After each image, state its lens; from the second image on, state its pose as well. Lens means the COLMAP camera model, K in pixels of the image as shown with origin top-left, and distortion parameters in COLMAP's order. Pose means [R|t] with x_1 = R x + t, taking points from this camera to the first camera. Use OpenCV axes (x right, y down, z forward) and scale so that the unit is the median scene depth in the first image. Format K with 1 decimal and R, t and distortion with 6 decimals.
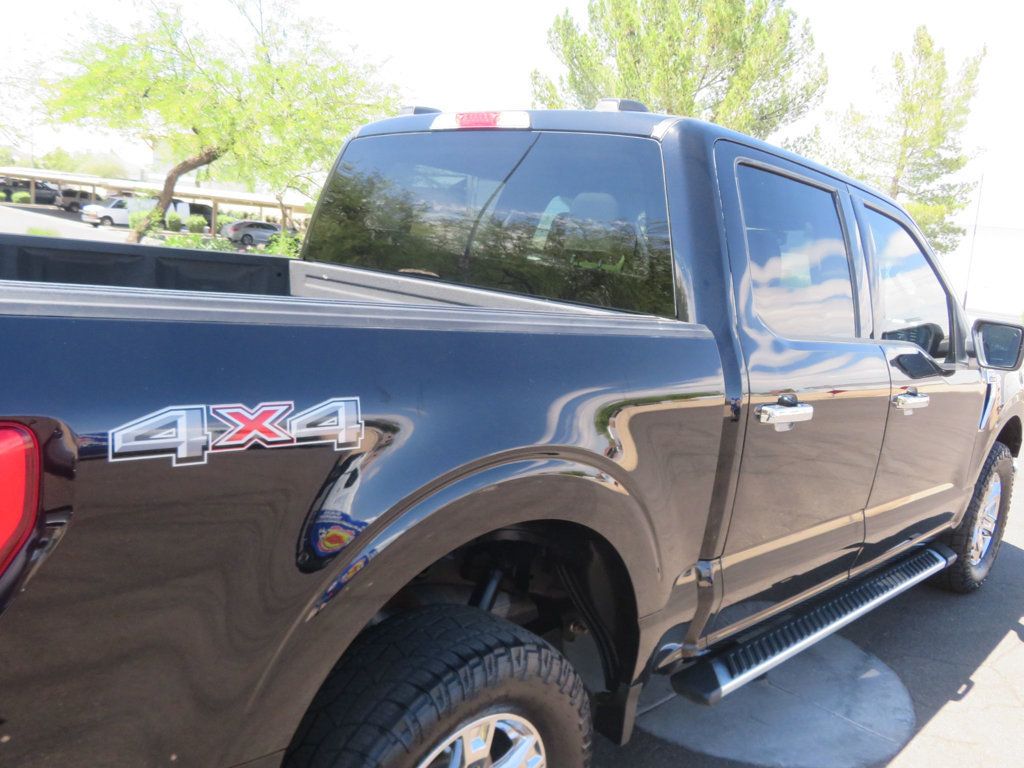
lens RADIAL K [[867.8, 0, 512.0], [0, 867.8, 384.0], [0, 0, 1]] dist [-0.004233, -0.010087]
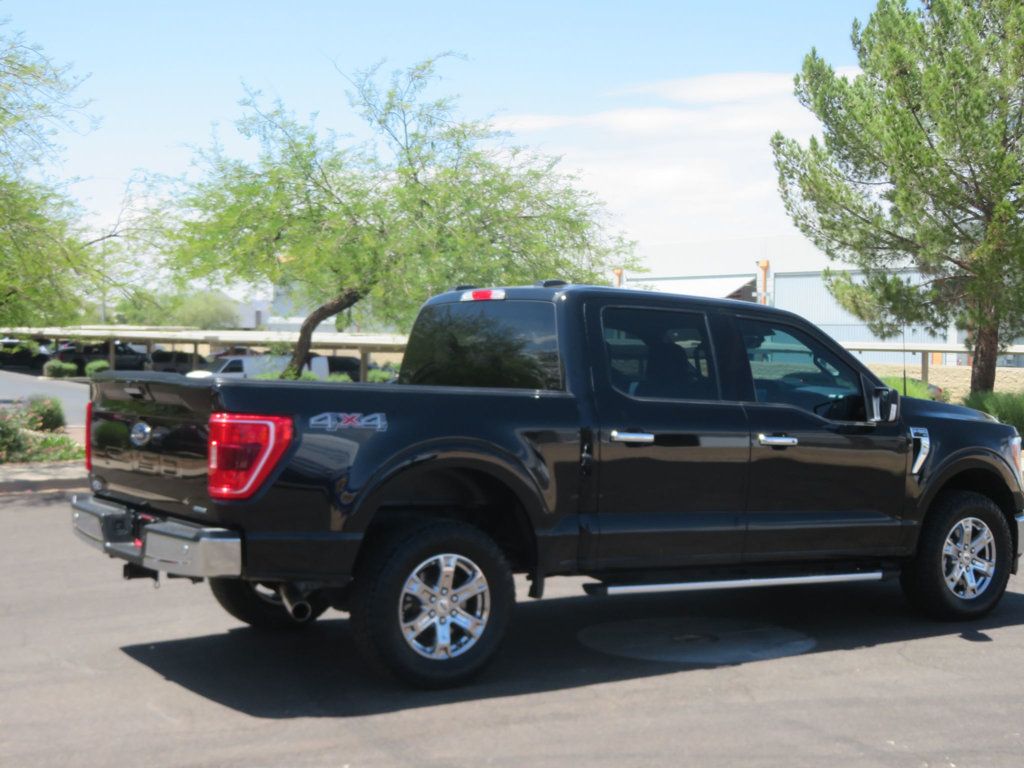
lens RADIAL K [[1627.4, 0, 512.0], [0, 1627.4, 384.0], [0, 0, 1]] dist [-0.037282, -0.104823]
pose [[0.968486, -0.079734, -0.235962, 0.121806], [0.039026, 0.984252, -0.172409, 0.069800], [0.245993, 0.157767, 0.956346, -0.329475]]
